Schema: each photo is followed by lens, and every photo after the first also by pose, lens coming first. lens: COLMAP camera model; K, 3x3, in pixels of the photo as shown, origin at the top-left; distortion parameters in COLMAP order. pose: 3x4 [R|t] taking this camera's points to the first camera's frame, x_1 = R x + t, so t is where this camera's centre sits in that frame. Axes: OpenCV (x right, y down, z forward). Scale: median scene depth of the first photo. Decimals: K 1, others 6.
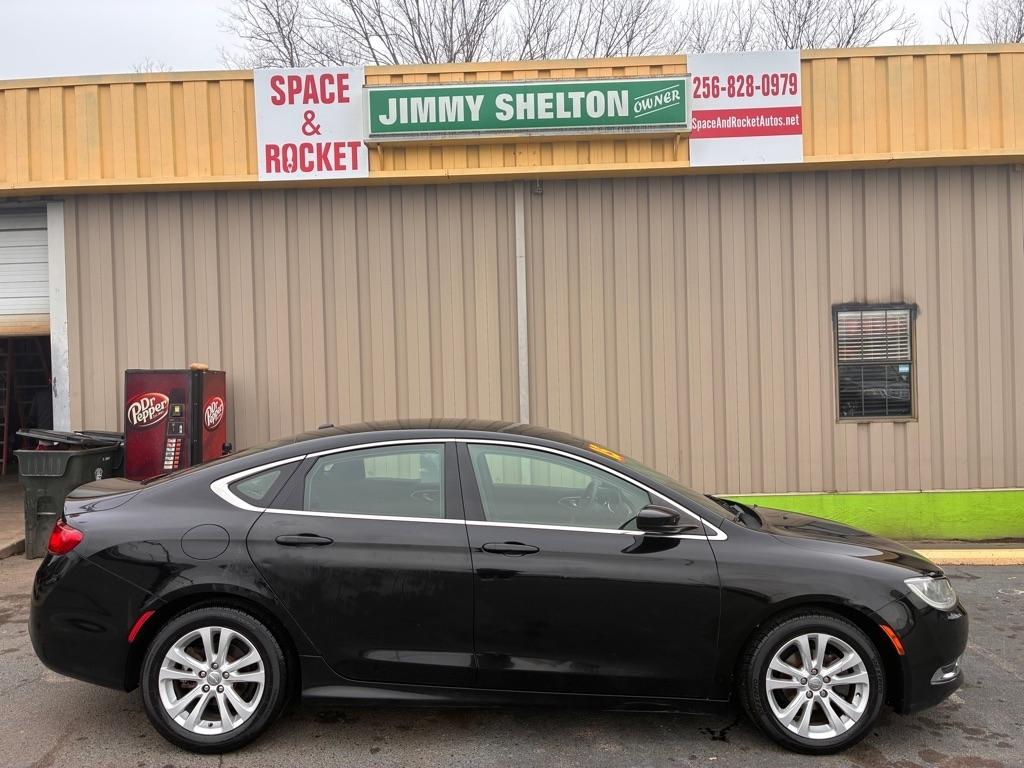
lens RADIAL K [[758.6, 0, 513.4], [0, 758.6, 382.3], [0, 0, 1]] dist [0.005120, 0.007151]
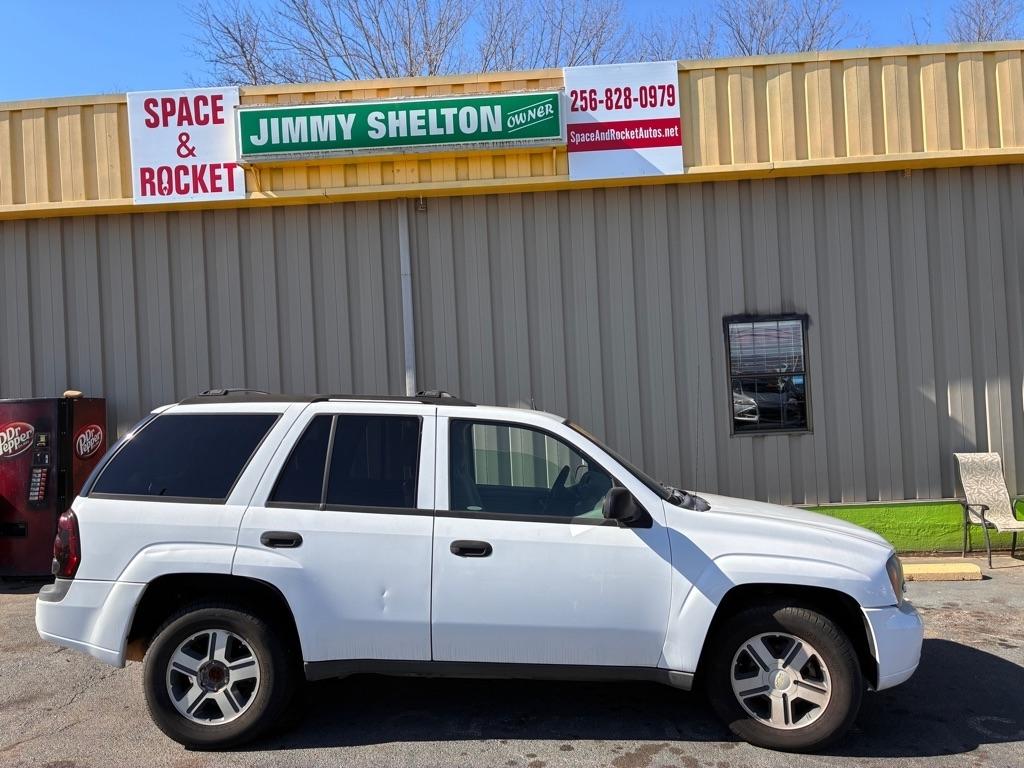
lens RADIAL K [[774.0, 0, 516.6], [0, 774.0, 380.5], [0, 0, 1]] dist [0.005538, 0.011148]
pose [[0.999747, -0.022293, -0.002881, 0.161356], [0.022220, 0.999480, -0.023377, -0.002304], [0.003401, 0.023307, 0.999723, 0.000187]]
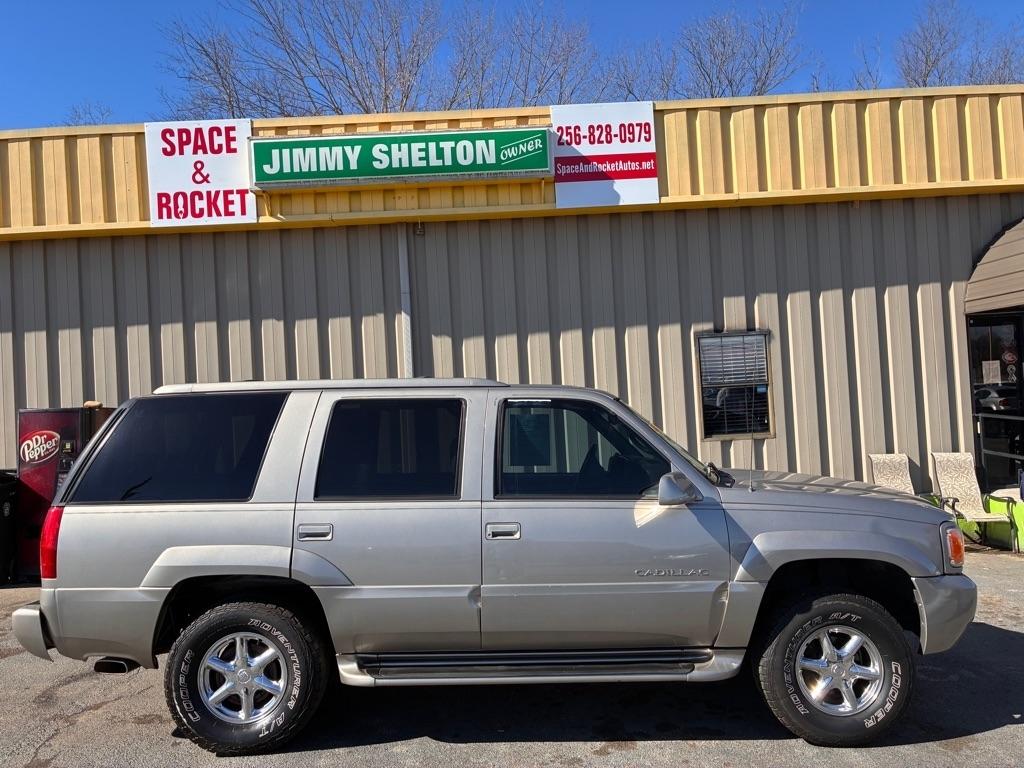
lens RADIAL K [[776.3, 0, 514.8], [0, 776.3, 383.7], [0, 0, 1]] dist [0.007366, 0.010163]
pose [[0.998716, -0.024968, 0.044075, 0.118381], [0.026532, 0.999026, -0.035264, 0.004151], [-0.043152, 0.036389, 0.998406, -0.095972]]
